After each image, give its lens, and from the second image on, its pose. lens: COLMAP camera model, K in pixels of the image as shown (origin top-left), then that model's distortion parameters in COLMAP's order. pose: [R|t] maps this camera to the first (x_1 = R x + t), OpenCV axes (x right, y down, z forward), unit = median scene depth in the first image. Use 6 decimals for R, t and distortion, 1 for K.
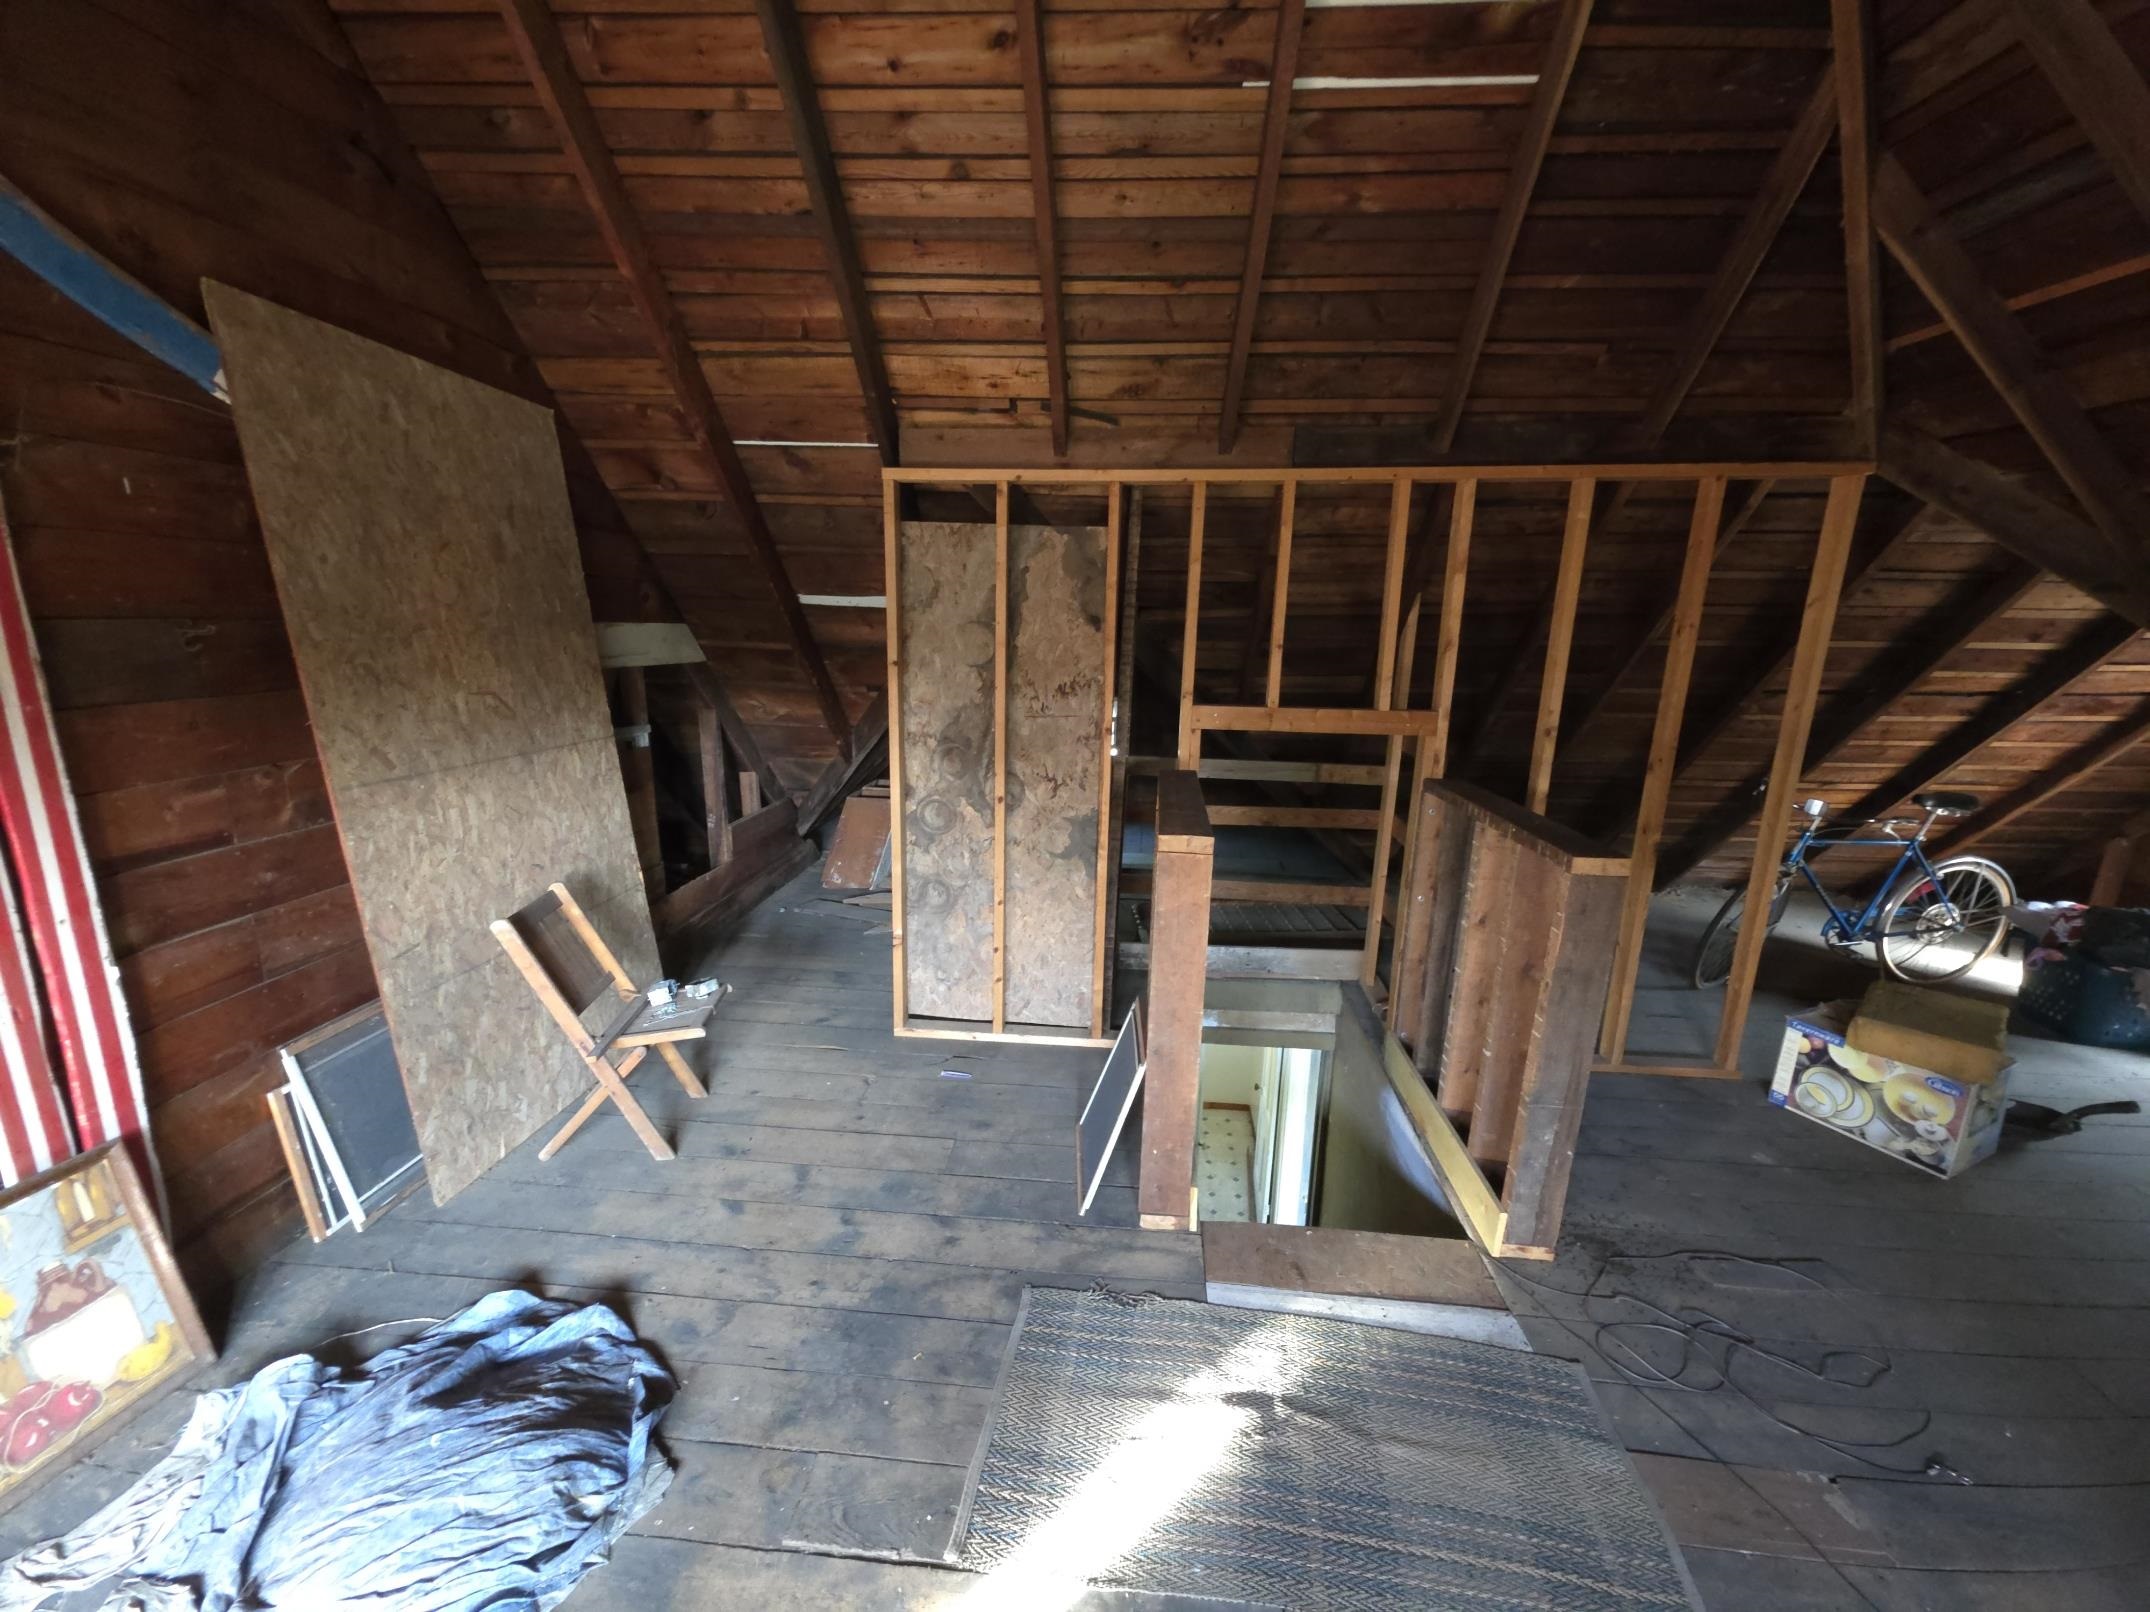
lens RADIAL K [[859.6, 0, 1075.6], [0, 859.6, 809.4], [0, 0, 1]] dist [0.012906, -0.007563]
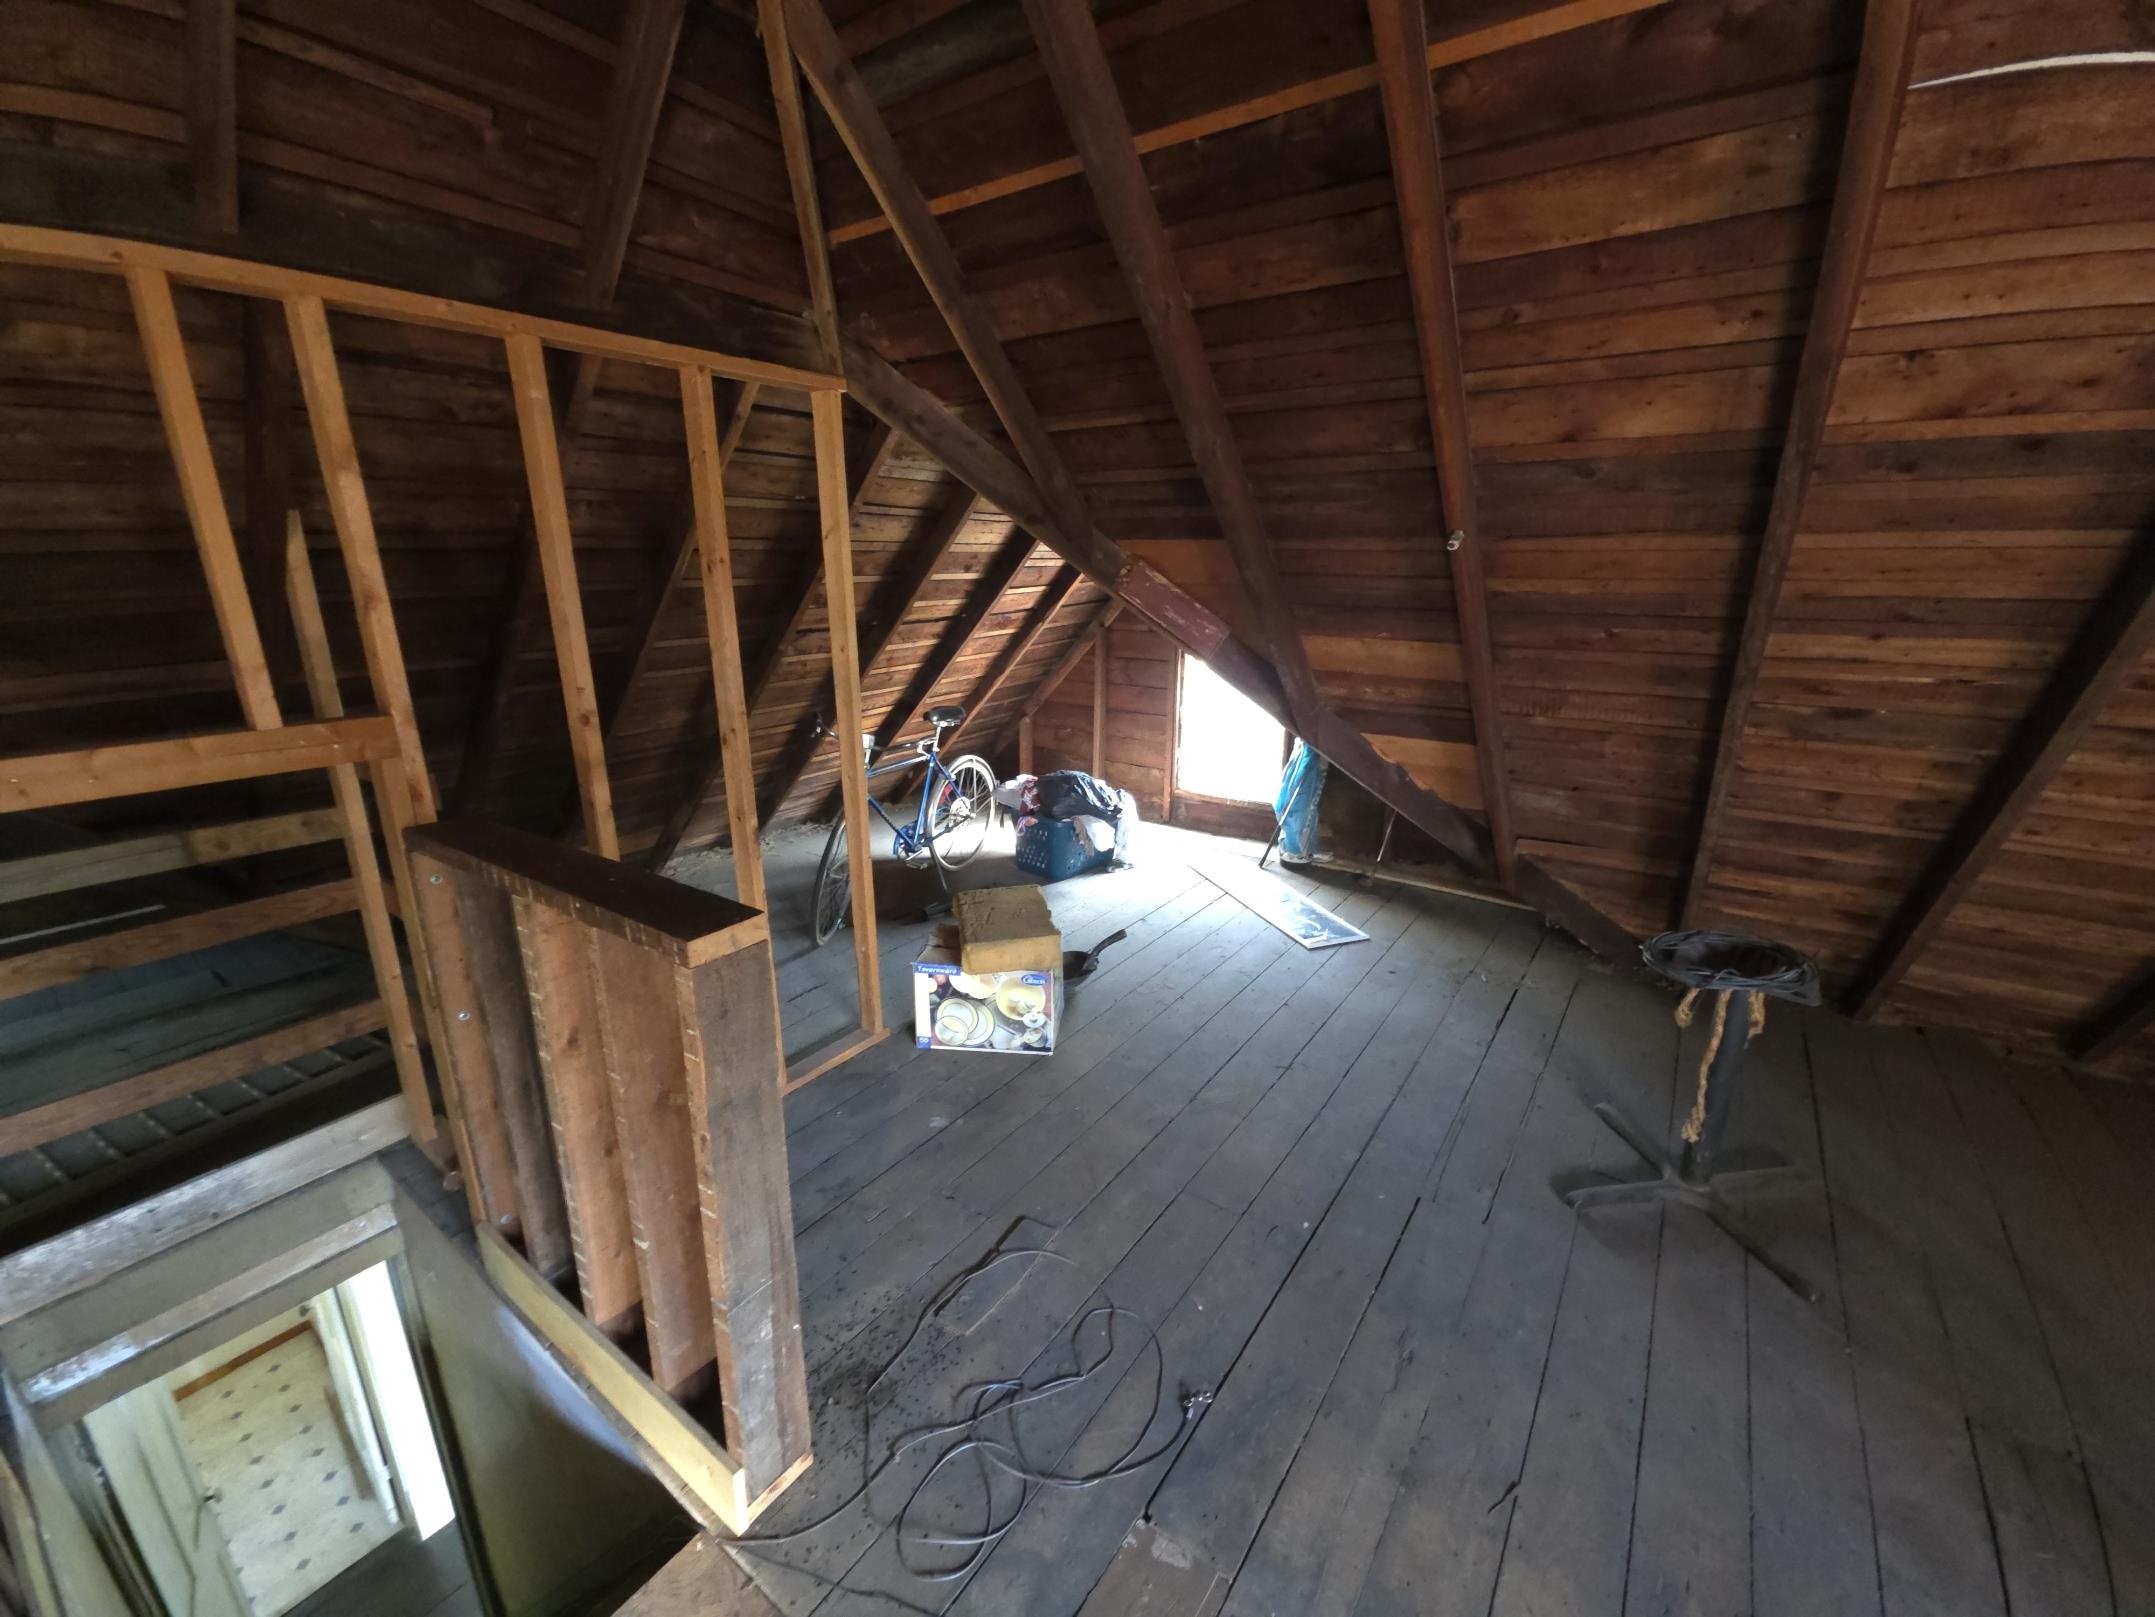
lens RADIAL K [[861.6, 0, 1082.1], [0, 861.6, 821.6], [0, 0, 1]] dist [0.012906, -0.007563]
pose [[0.521347, -0.259417, 0.812958, 0.167396], [0.198699, 0.963390, 0.179995, -0.055846], [-0.829889, 0.067694, 0.553806, 0.285732]]
